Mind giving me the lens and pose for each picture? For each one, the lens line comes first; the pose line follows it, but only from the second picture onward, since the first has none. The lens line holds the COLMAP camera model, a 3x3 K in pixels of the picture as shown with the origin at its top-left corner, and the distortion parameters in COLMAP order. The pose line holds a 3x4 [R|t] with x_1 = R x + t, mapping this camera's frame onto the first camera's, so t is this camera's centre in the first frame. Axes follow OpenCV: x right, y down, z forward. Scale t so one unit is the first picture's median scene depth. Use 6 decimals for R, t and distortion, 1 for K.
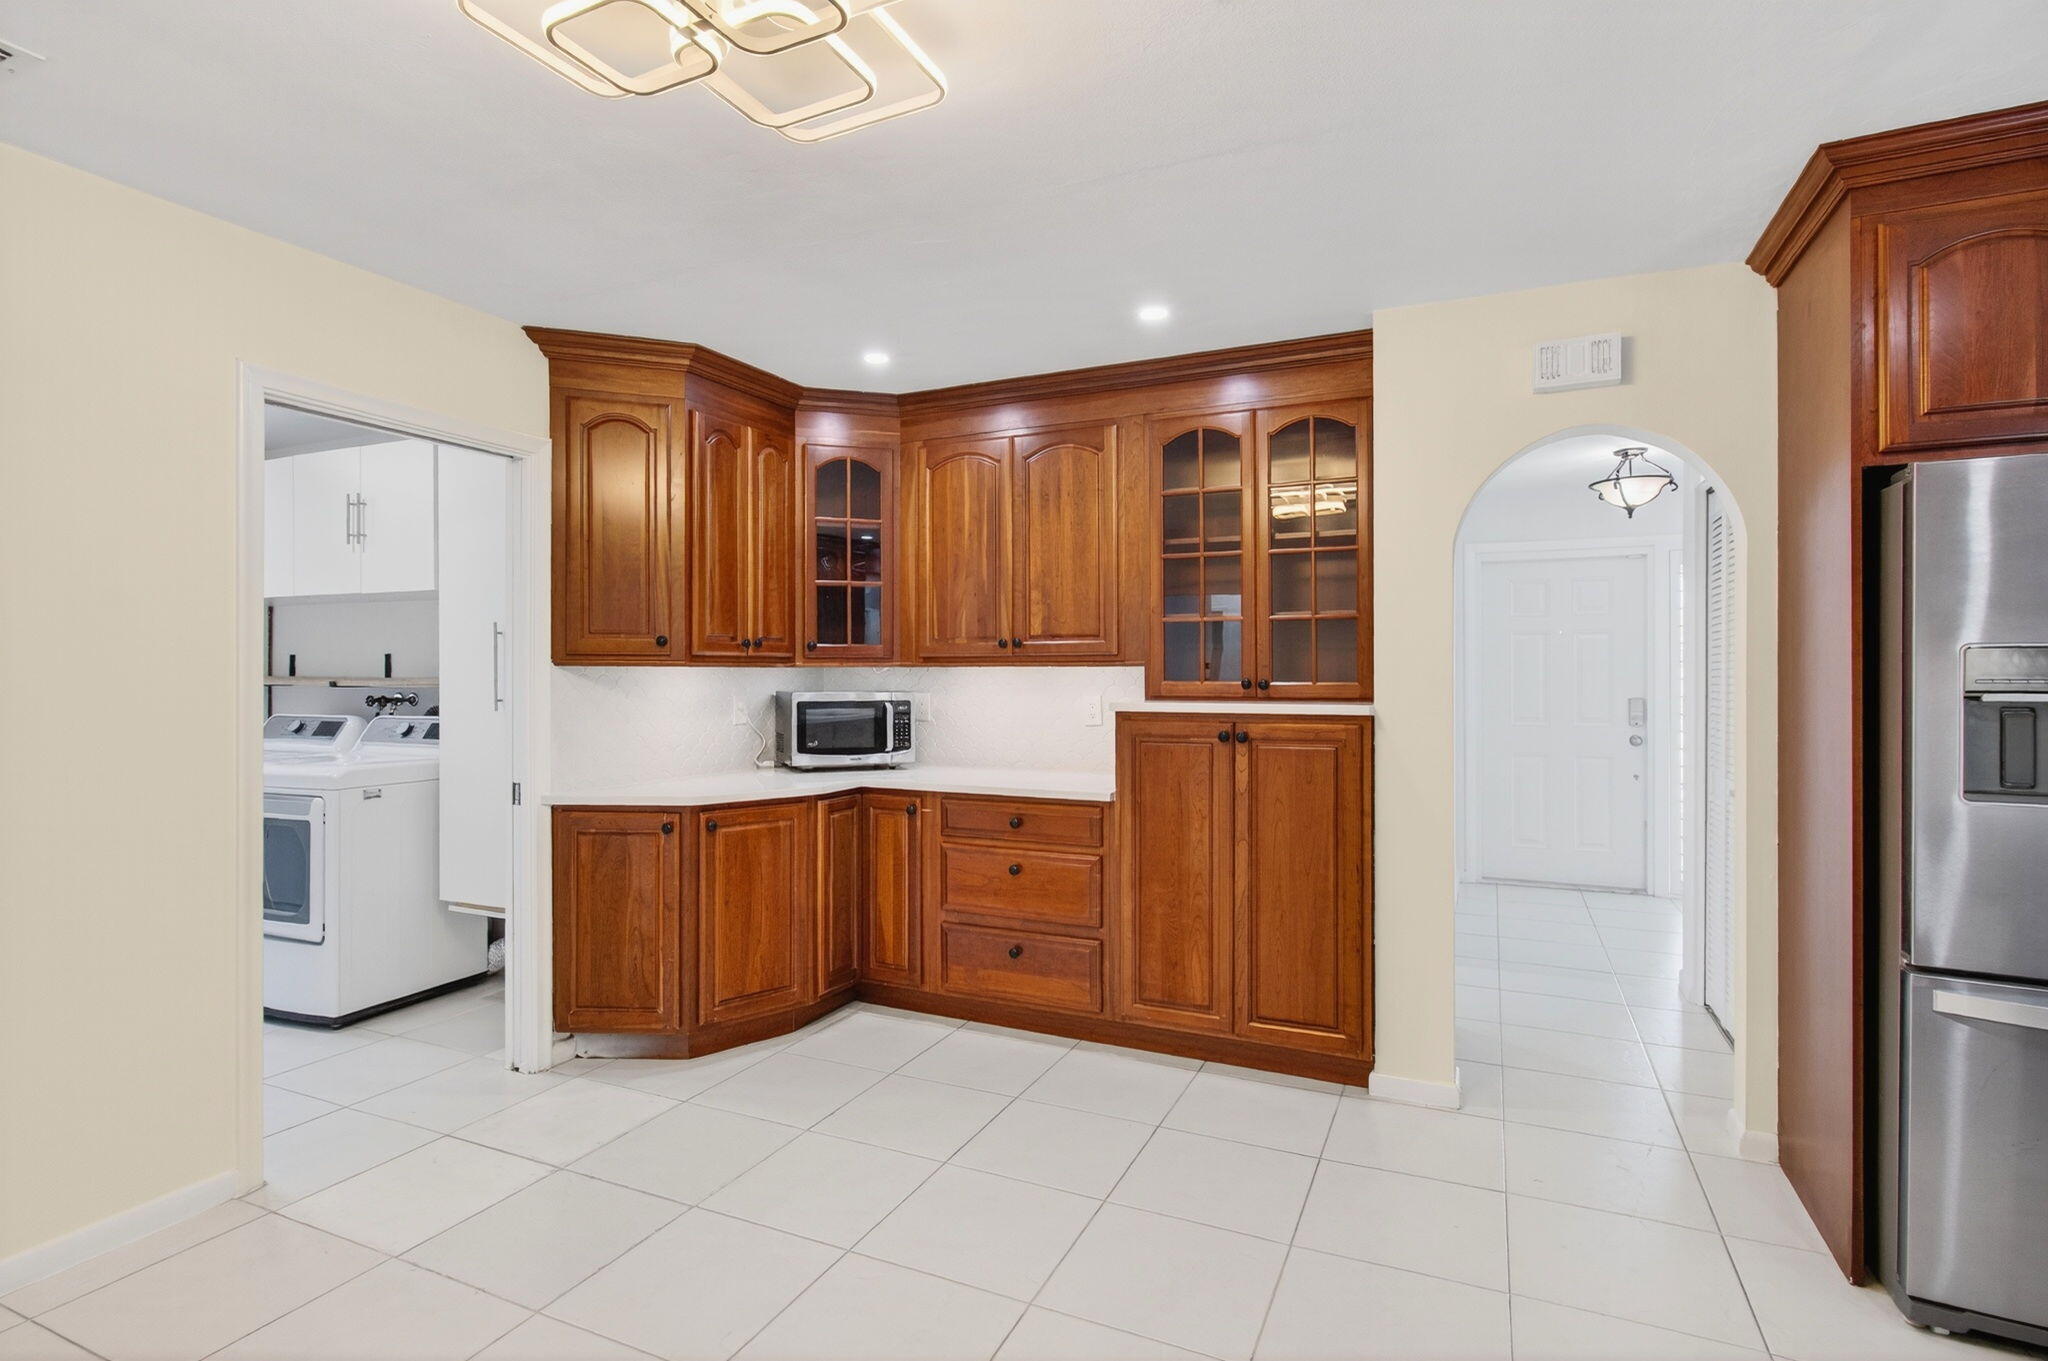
lens RADIAL K [[966.3, 0, 1039.8], [0, 966.3, 678.9], [0, 0, 1]] dist [0.002858, 0.000455]
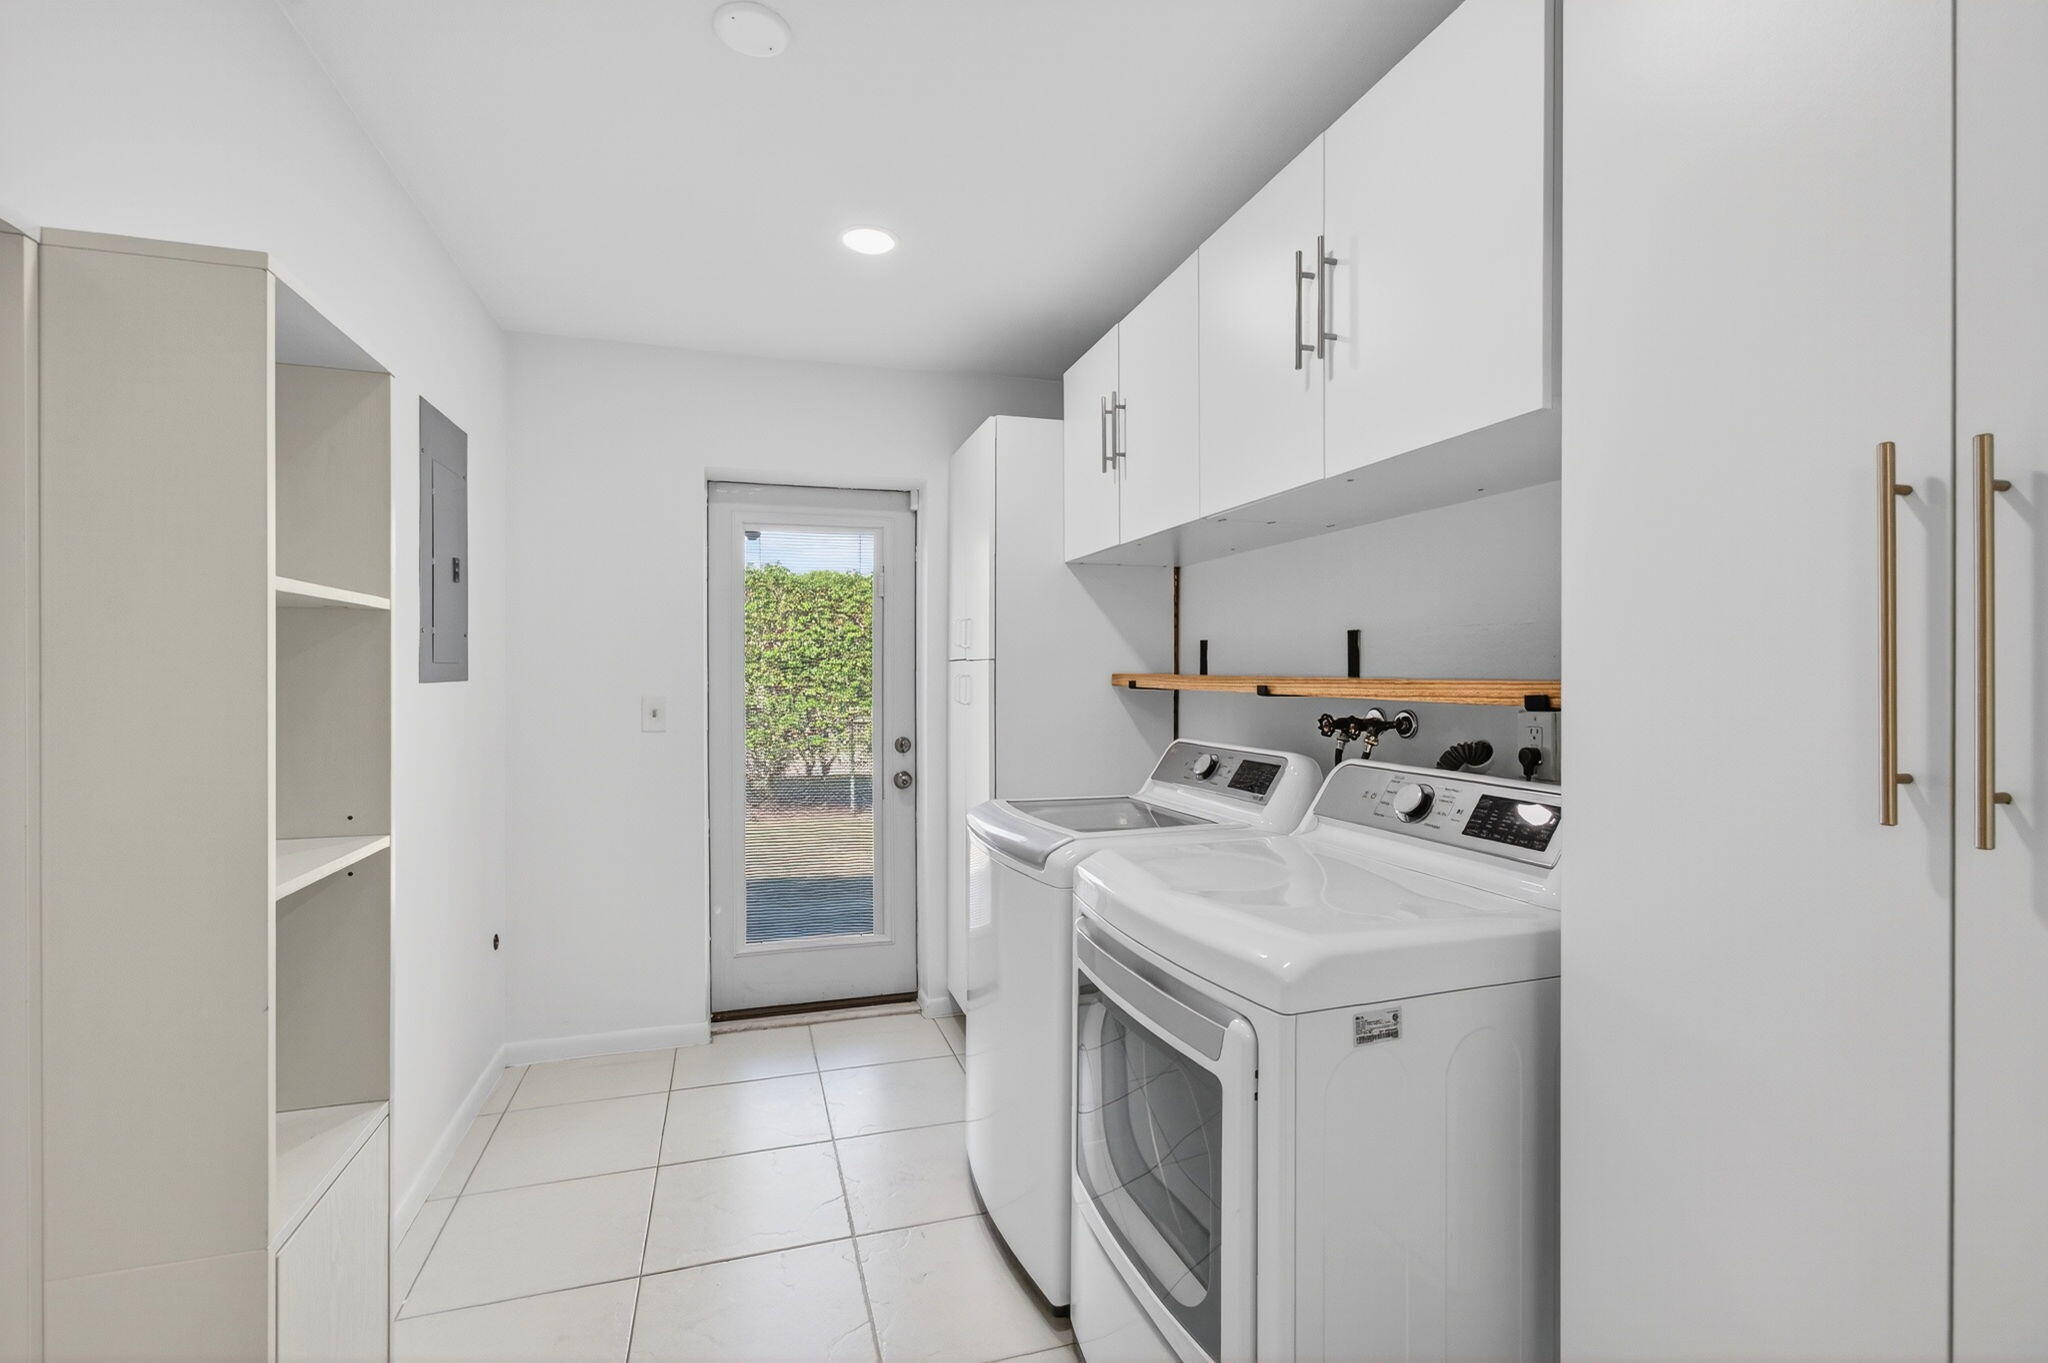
lens RADIAL K [[966.3, 0, 1031.2], [0, 966.3, 678.5], [0, 0, 1]] dist [0.002858, 0.000455]
pose [[0.662520, 0.002575, -0.749040, -0.426558], [-0.006889, 0.999973, -0.002656, 0.001635], [0.749013, 0.006919, 0.662520, 0.567032]]
